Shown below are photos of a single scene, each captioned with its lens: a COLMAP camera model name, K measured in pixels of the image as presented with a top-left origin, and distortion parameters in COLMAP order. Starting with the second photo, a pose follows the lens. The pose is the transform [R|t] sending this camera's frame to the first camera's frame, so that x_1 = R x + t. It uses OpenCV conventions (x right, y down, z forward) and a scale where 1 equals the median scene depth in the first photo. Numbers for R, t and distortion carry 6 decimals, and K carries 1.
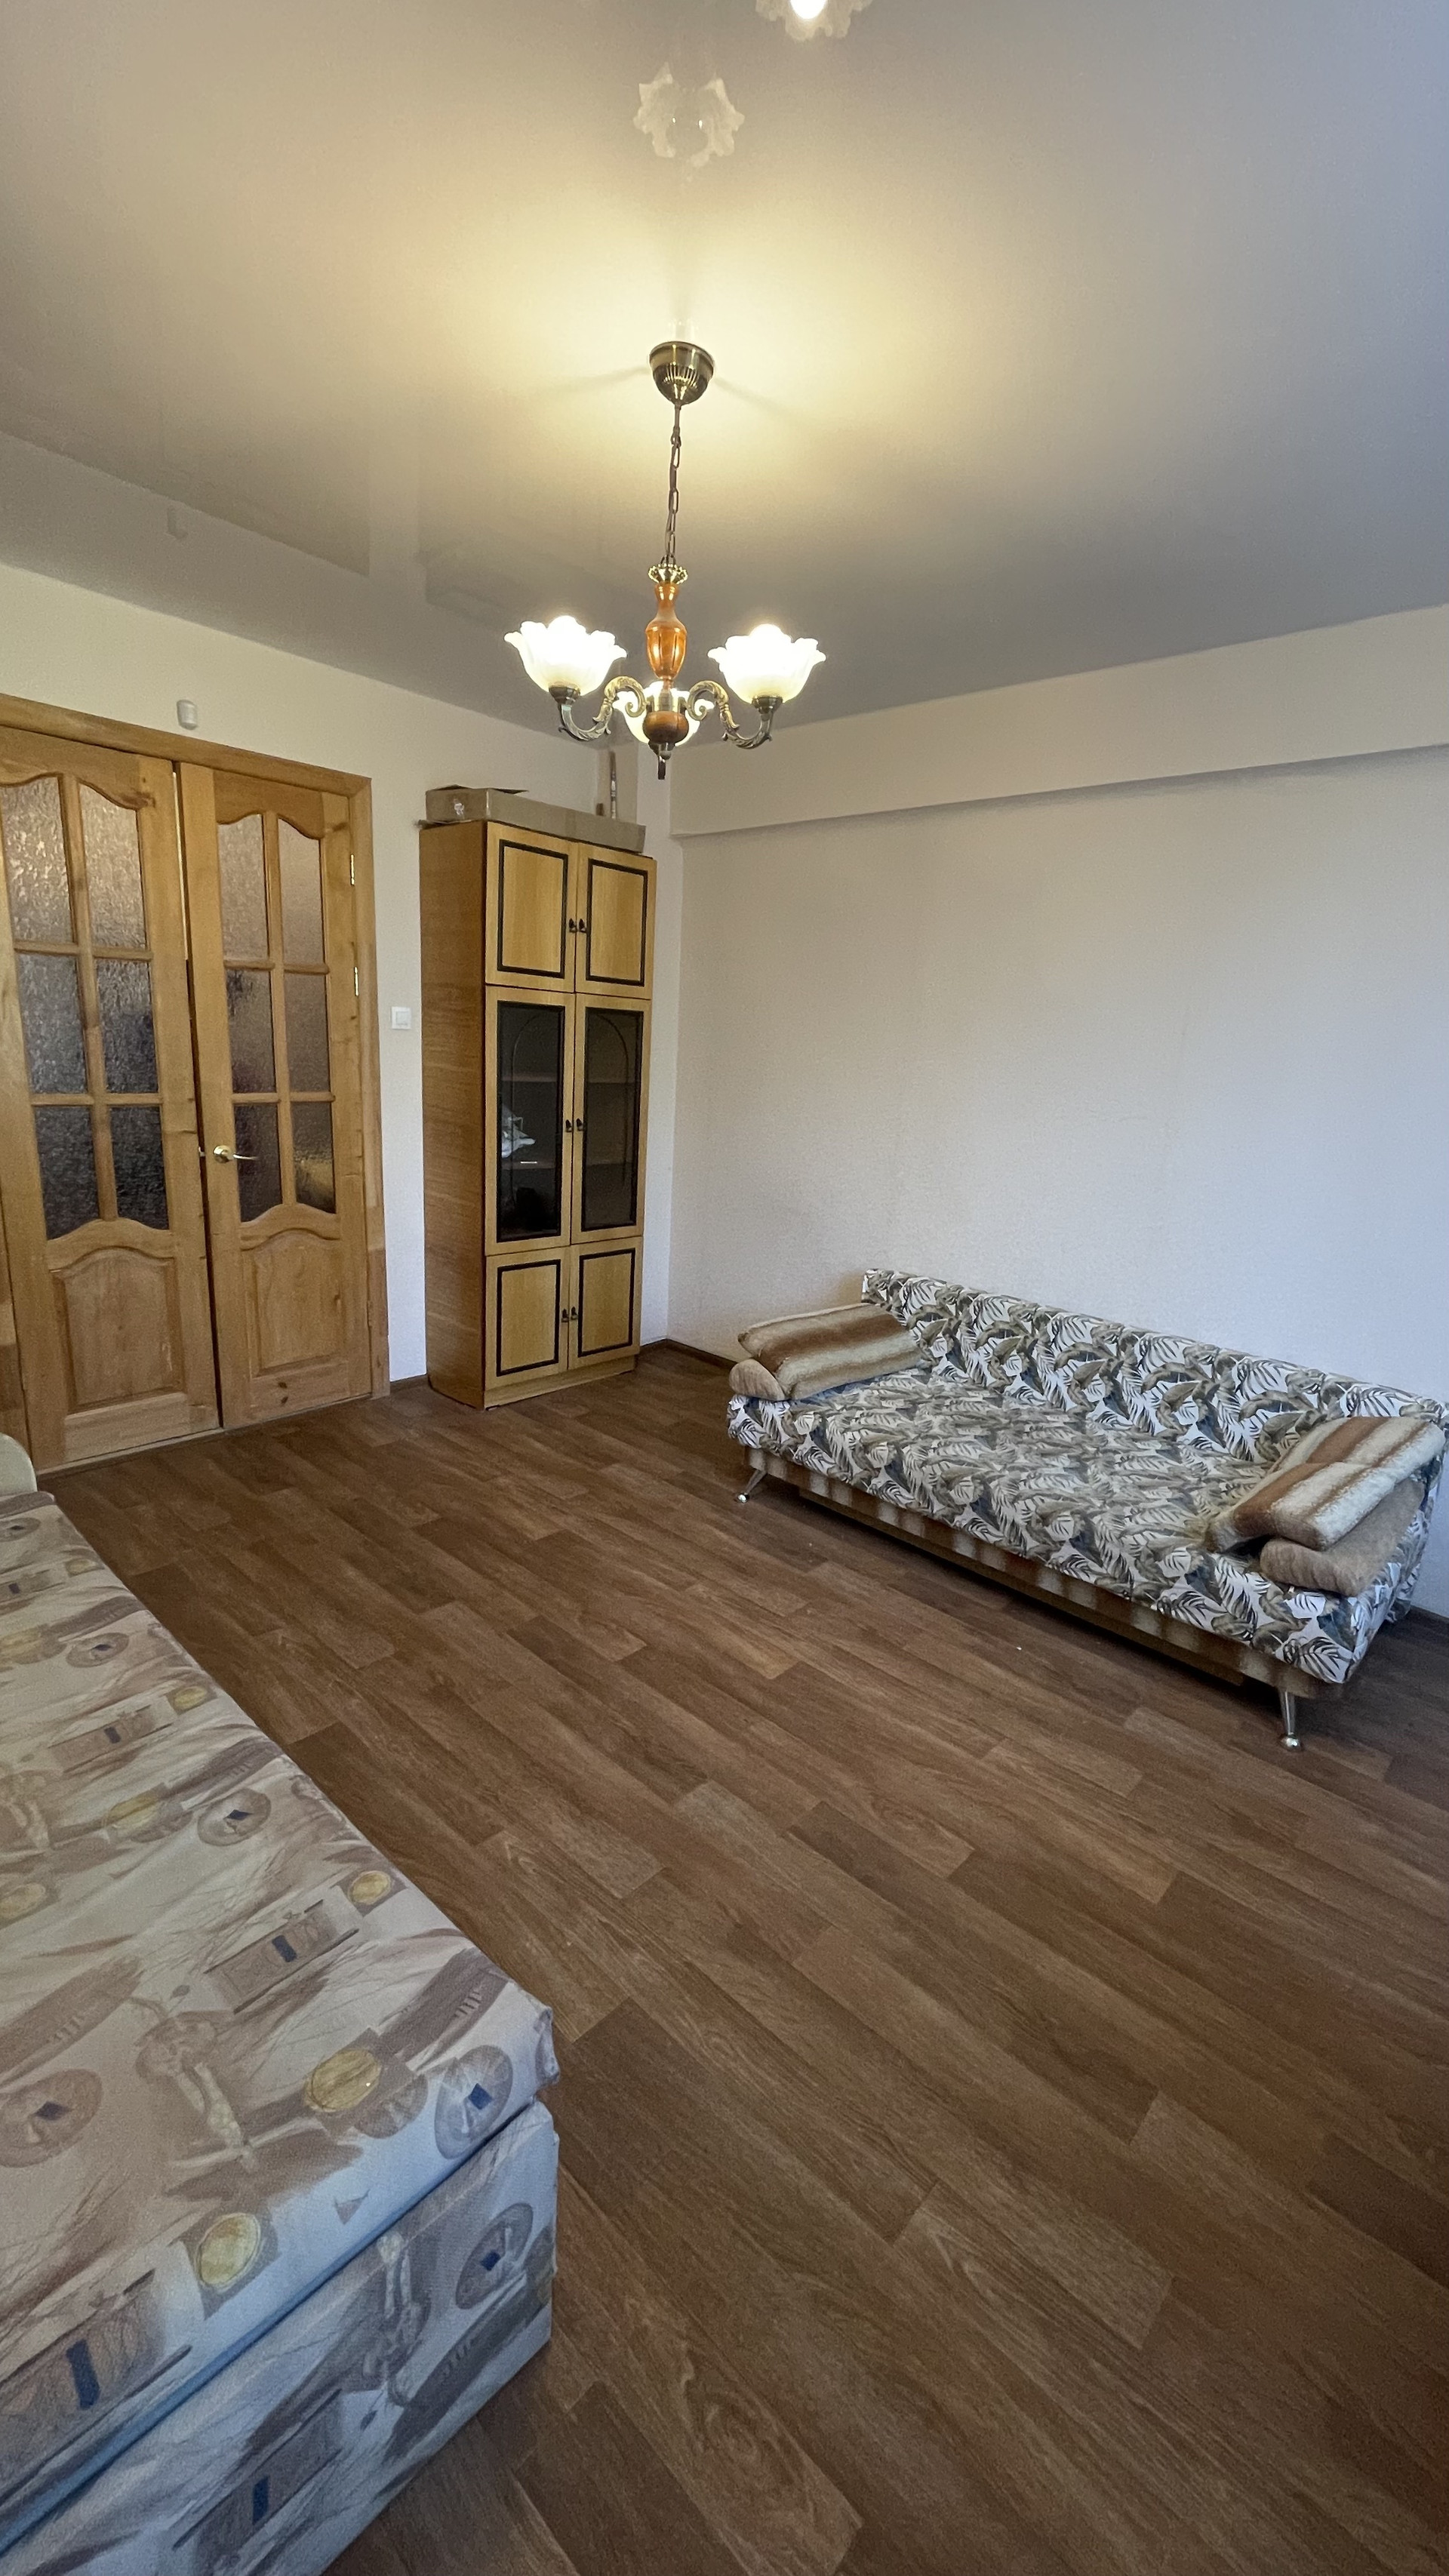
lens RADIAL K [[1041.0, 0, 739.5], [0, 1041.0, 1293.0], [0, 0, 1]] dist [-0.008594, 0.003827]
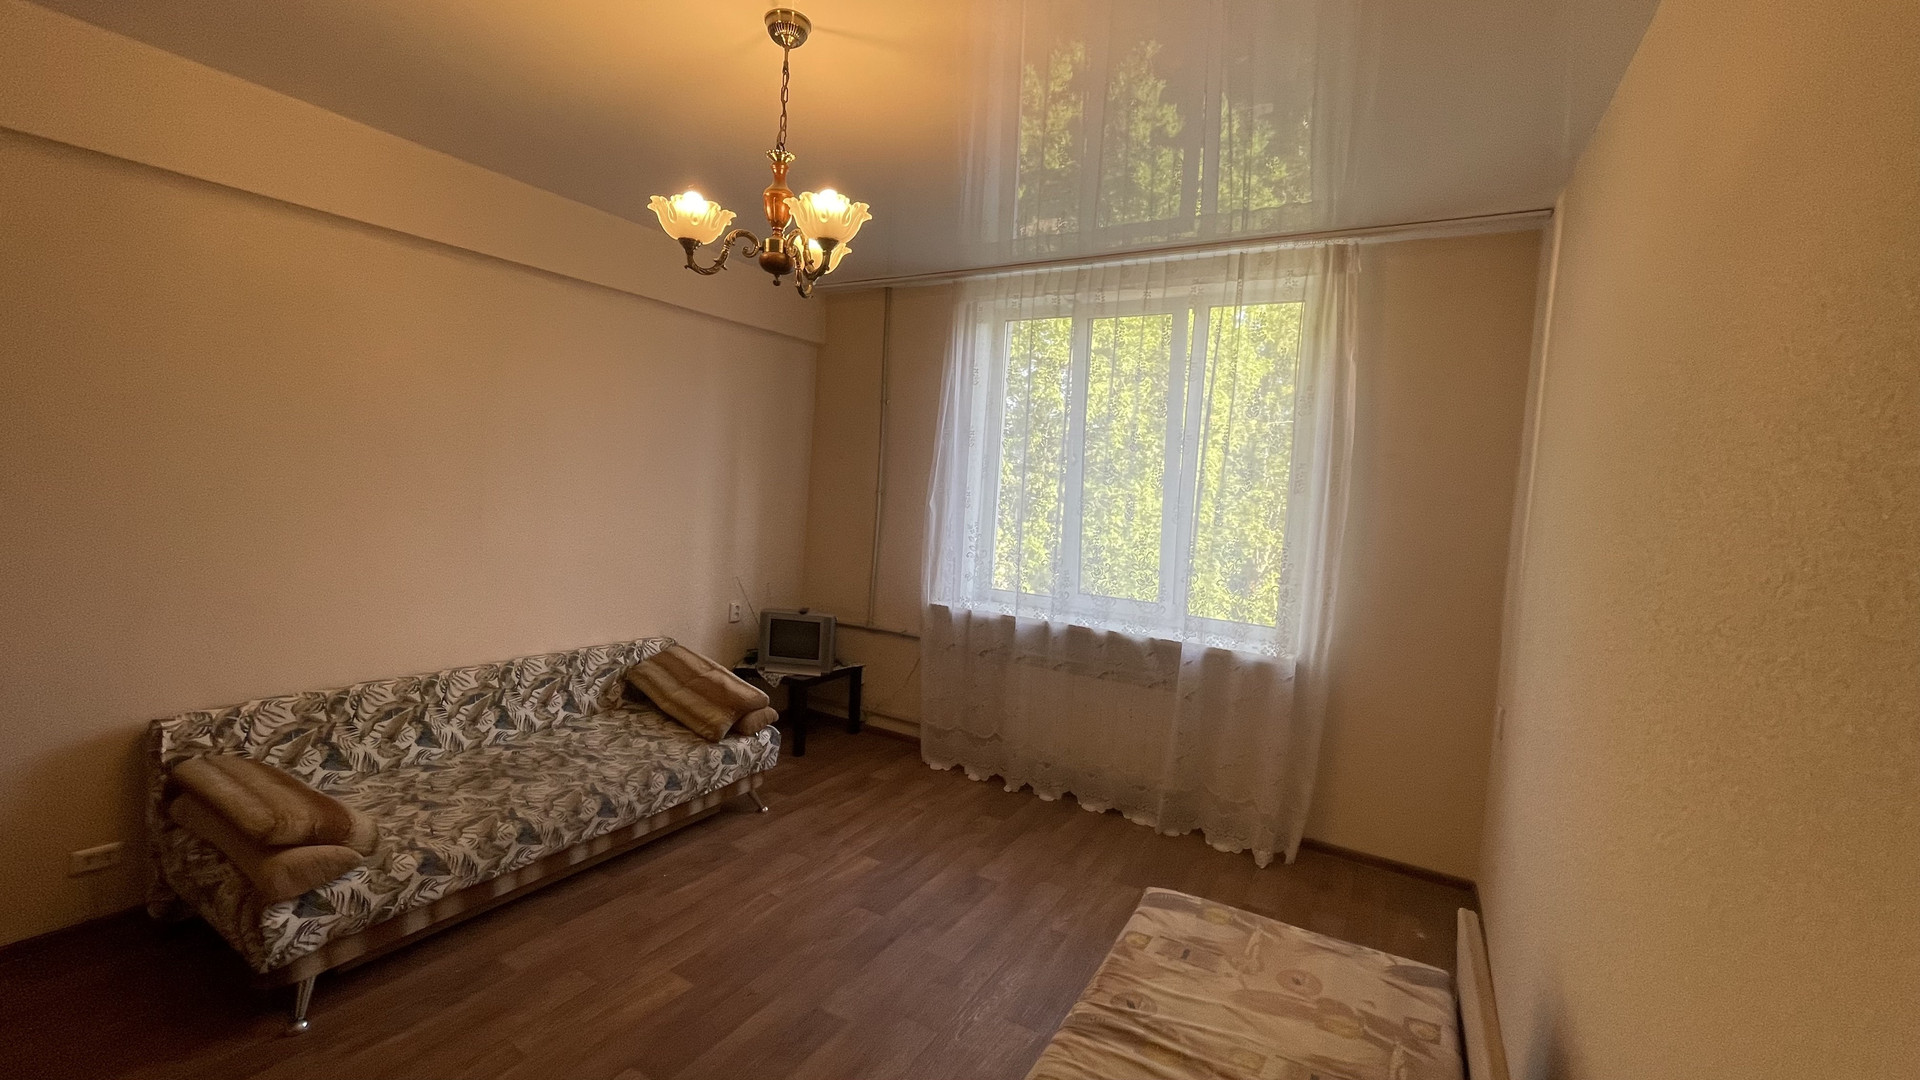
lens RADIAL K [[774.7, 0, 955.7], [0, 774.7, 529.0], [0, 0, 1]] dist [-0.002414, 0.000521]
pose [[-0.201325, -0.132411, 0.970534, -0.753718], [0.163206, 0.972437, 0.166525, -0.226845], [-0.965832, 0.191923, -0.174165, 0.674979]]
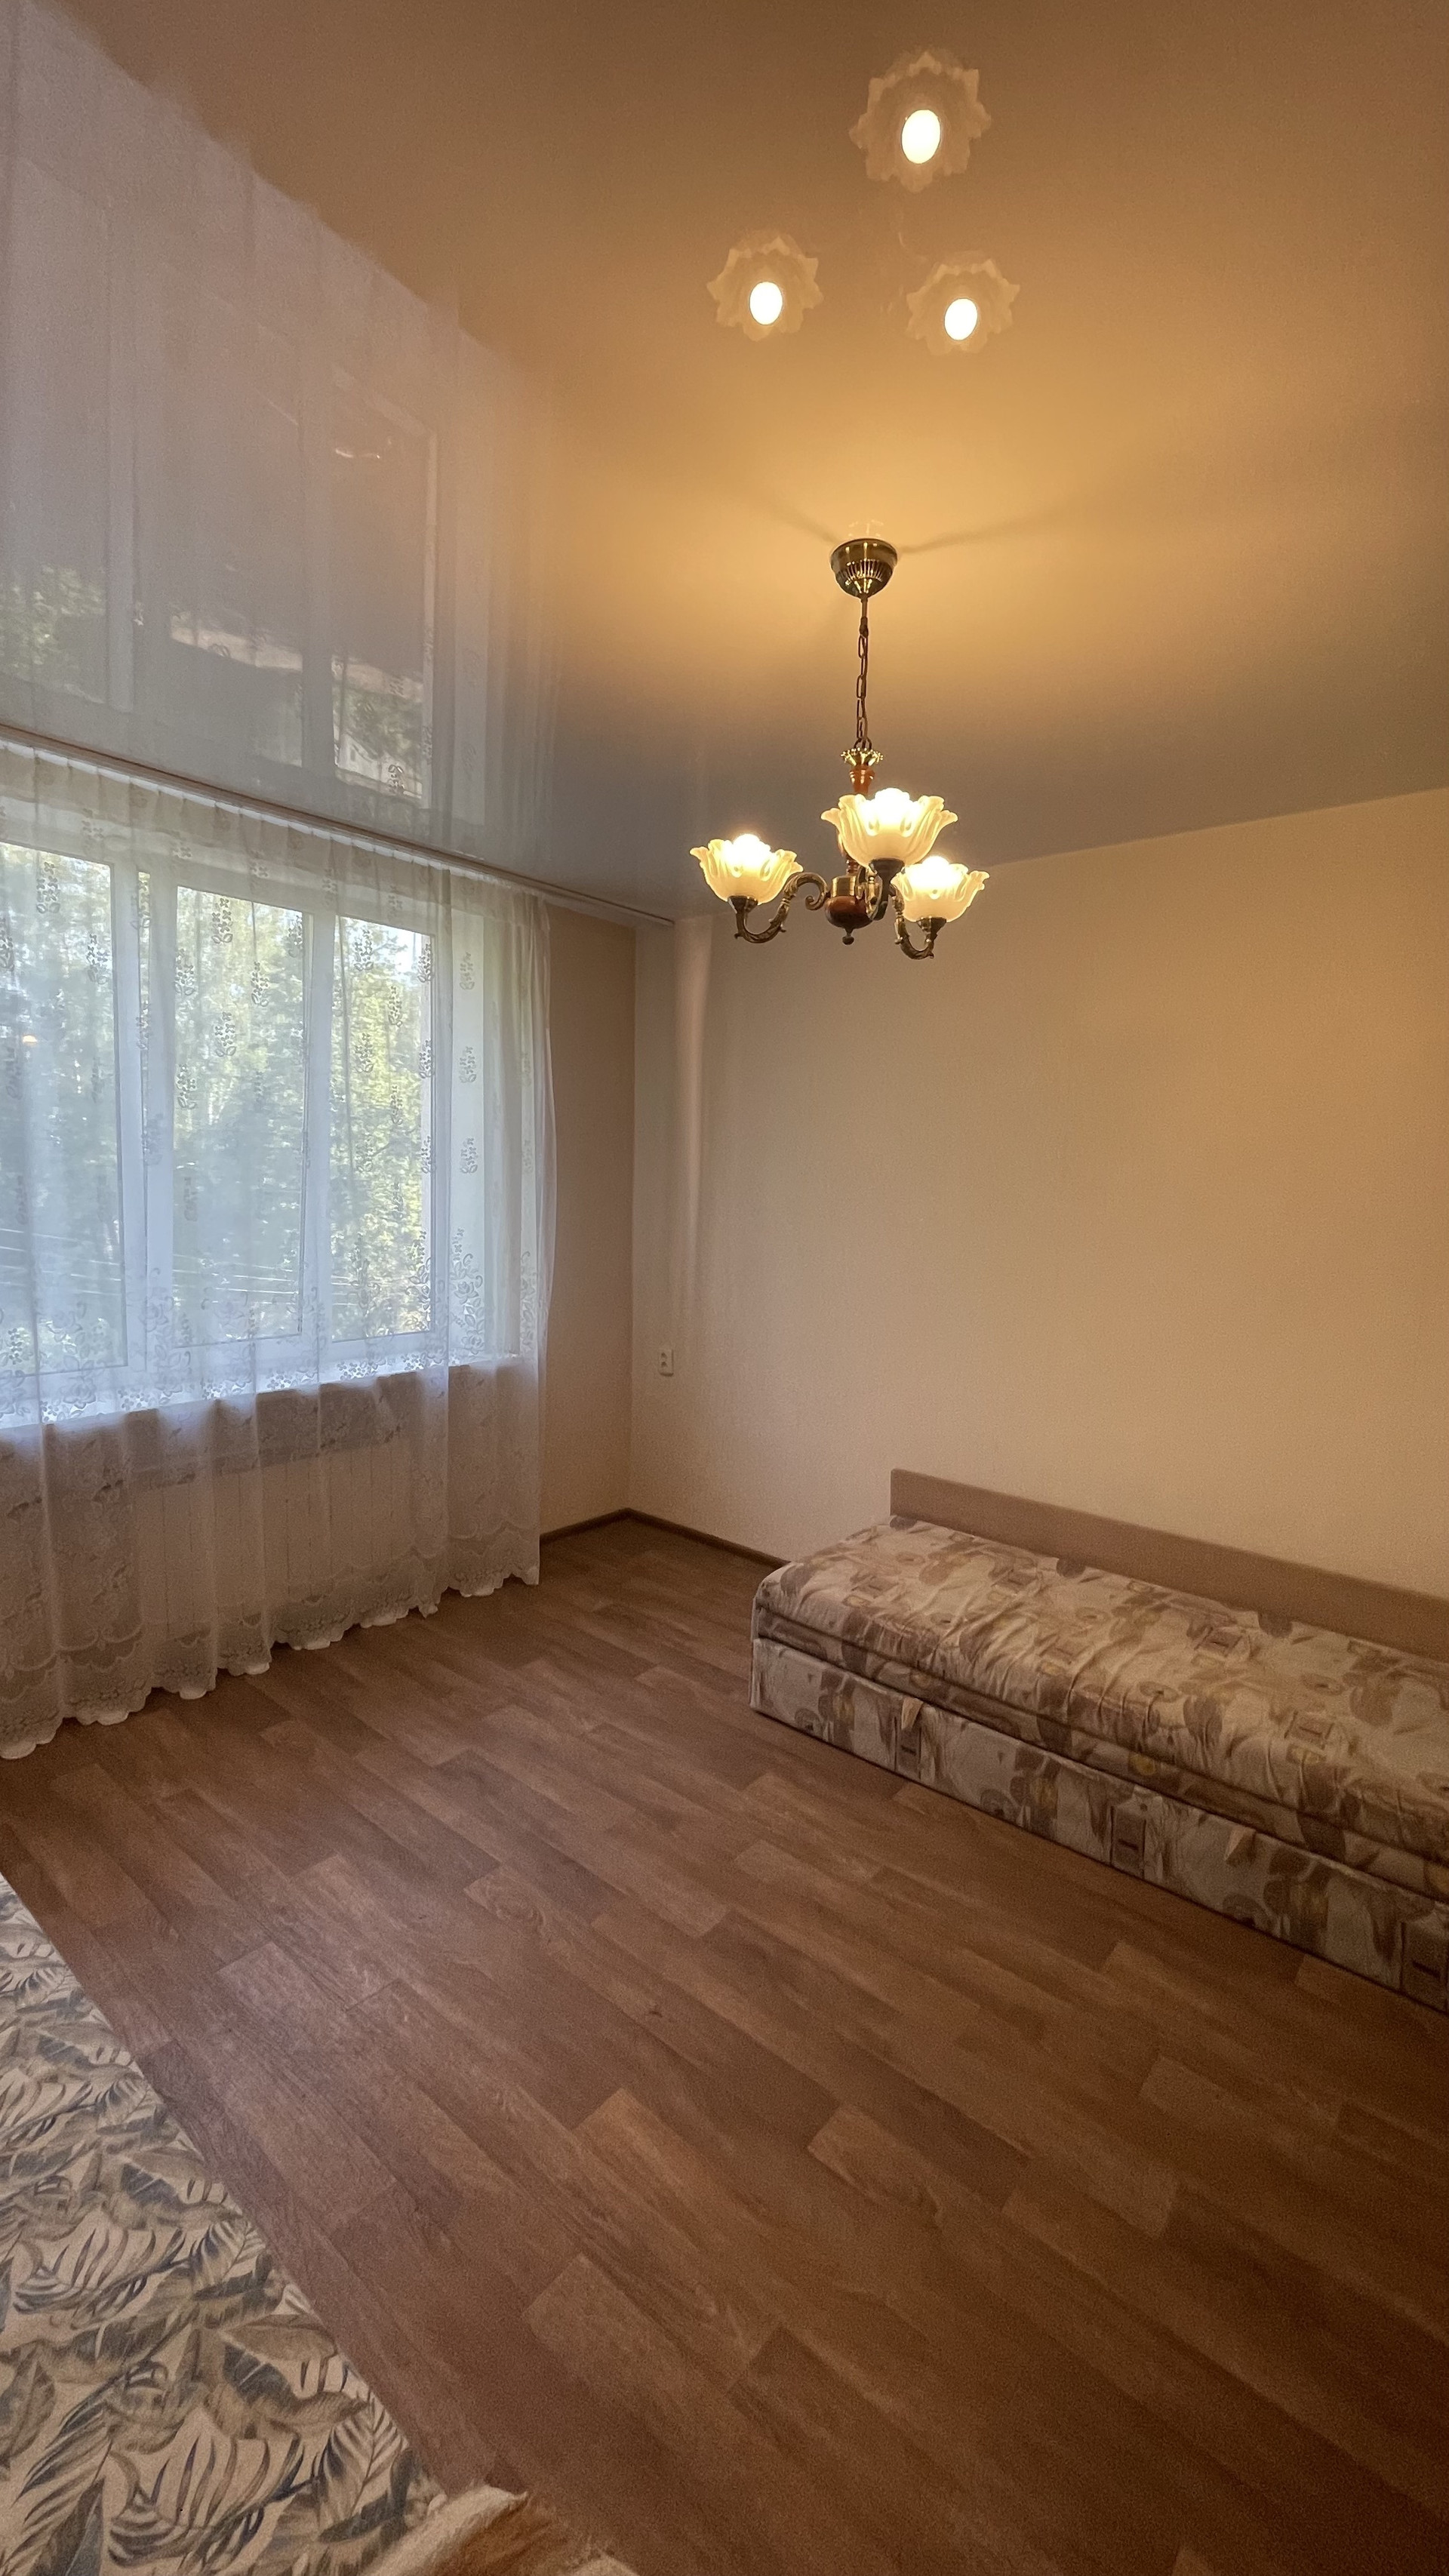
lens RADIAL K [[1046.2, 0, 733.3], [0, 1046.2, 1287.5], [0, 0, 1]] dist [-0.000796, 0.000369]
pose [[-0.995094, -0.083486, -0.053085, 0.034804], [-0.096615, 0.935534, 0.339767, -0.358718], [0.021297, 0.343229, -0.939010, 1.328652]]
